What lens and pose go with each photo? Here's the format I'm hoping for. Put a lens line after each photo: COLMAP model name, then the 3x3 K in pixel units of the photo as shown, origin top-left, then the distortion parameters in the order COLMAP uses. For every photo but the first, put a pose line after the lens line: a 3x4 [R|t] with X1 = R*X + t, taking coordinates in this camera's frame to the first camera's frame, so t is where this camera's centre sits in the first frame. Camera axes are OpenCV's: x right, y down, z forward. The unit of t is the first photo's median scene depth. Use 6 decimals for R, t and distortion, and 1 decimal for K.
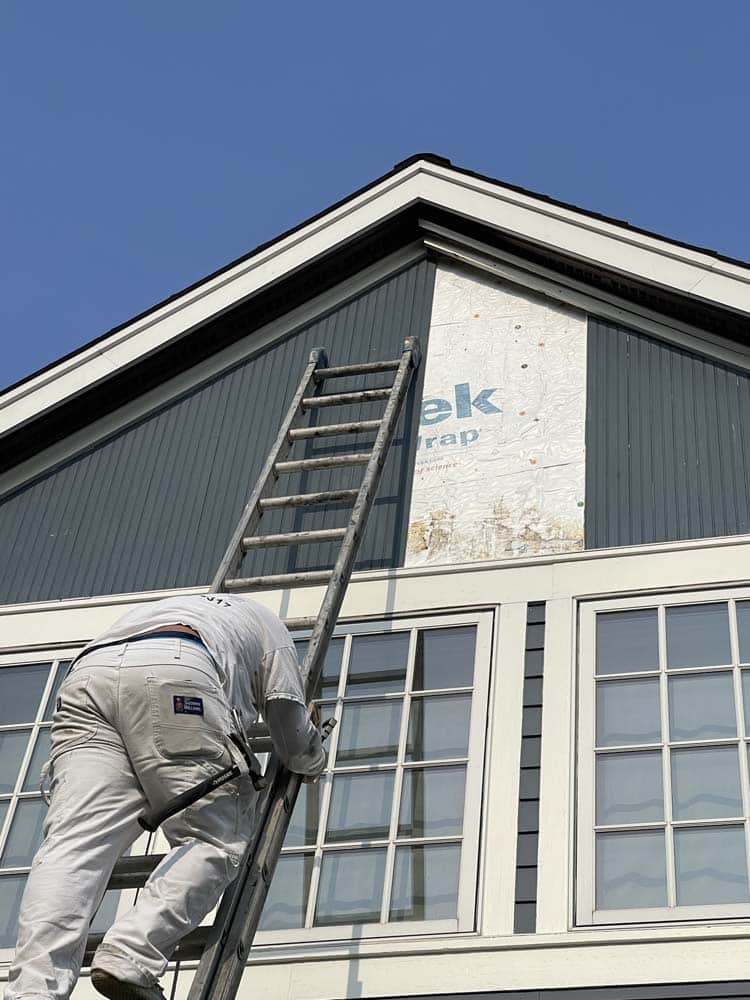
lens RADIAL K [[1996.0, 0, 376.8], [0, 1996.0, 504.8], [0, 0, 1]] dist [0.086649, 0.000000]
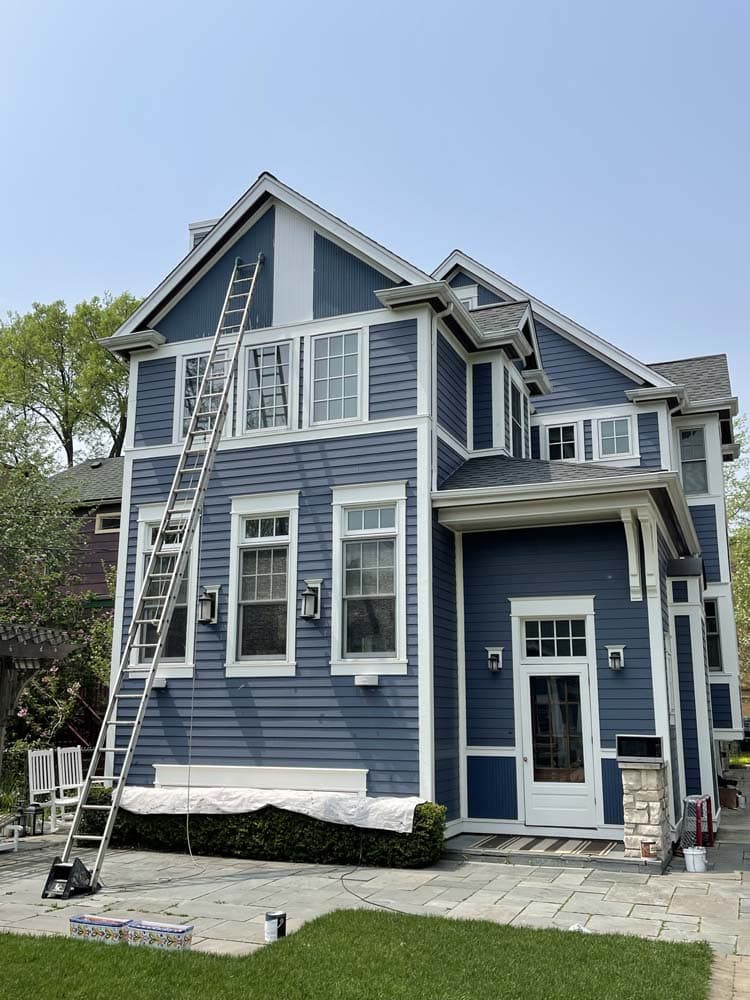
lens RADIAL K [[956.3, 0, 358.5], [0, 956.3, 508.9], [0, 0, 1]] dist [0.027335, 0.000000]
pose [[0.981058, -0.117687, -0.153869, 0.467083], [0.185633, 0.798194, 0.573086, -0.801052], [0.055372, -0.590793, 0.804921, -0.843710]]
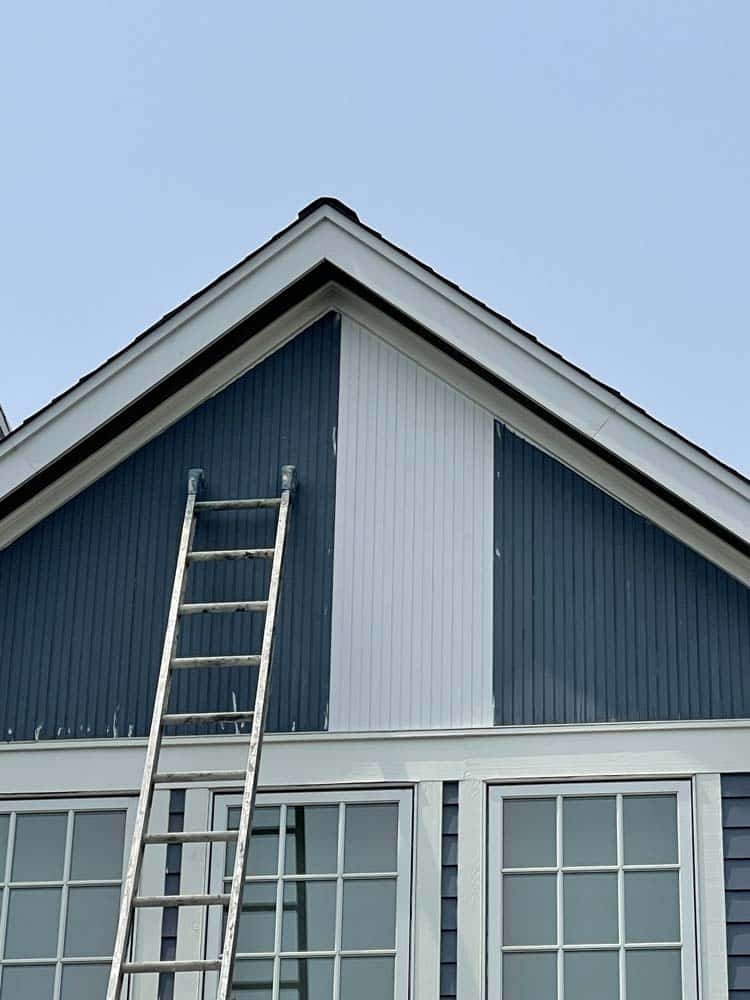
lens RADIAL K [[3313.9, 0, 408.5], [0, 3313.9, 462.7], [0, 0, 1]] dist [0.067906, 0.000000]
pose [[0.992666, -0.010233, 0.120453, -0.170035], [-0.029844, 0.944823, 0.326220, -0.740345], [-0.117145, -0.327423, 0.937588, -0.712136]]
